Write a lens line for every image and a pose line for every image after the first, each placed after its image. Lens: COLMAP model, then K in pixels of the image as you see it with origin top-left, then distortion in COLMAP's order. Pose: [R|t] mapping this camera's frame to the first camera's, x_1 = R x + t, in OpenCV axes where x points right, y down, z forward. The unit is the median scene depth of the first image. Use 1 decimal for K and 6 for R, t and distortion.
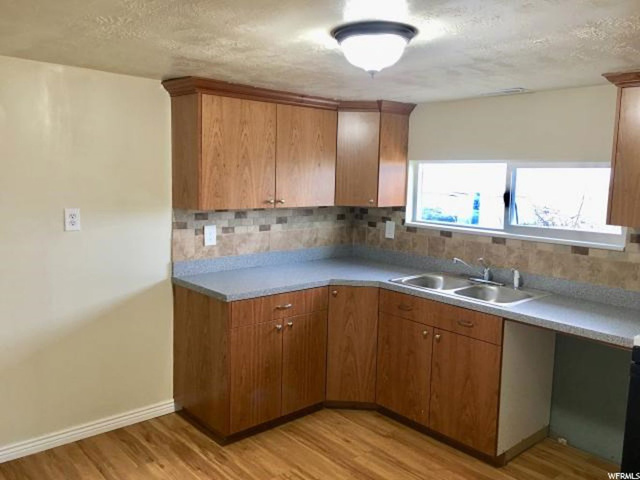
lens RADIAL K [[536.1, 0, 320.0], [0, 536.1, 240.0], [0, 0, 1]] dist [0.002500, -0.001774]
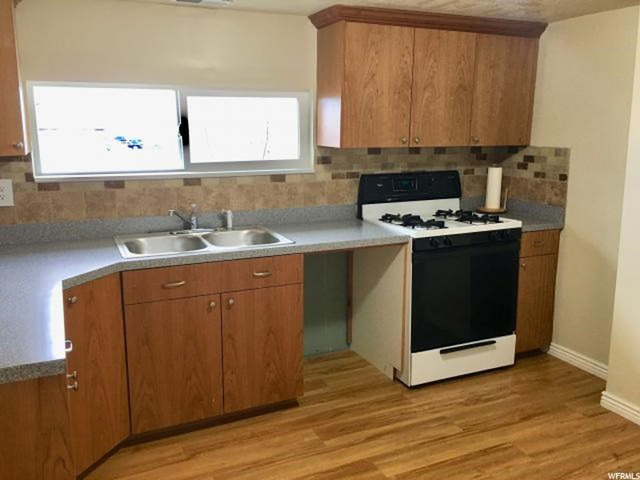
lens RADIAL K [[536.1, 0, 320.0], [0, 536.1, 240.0], [0, 0, 1]] dist [0.002500, -0.001774]
pose [[0.273863, -0.218001, 0.936736, -0.463284], [0.125723, 0.973729, 0.189854, -0.048050], [-0.953516, 0.065776, 0.294076, 0.589288]]
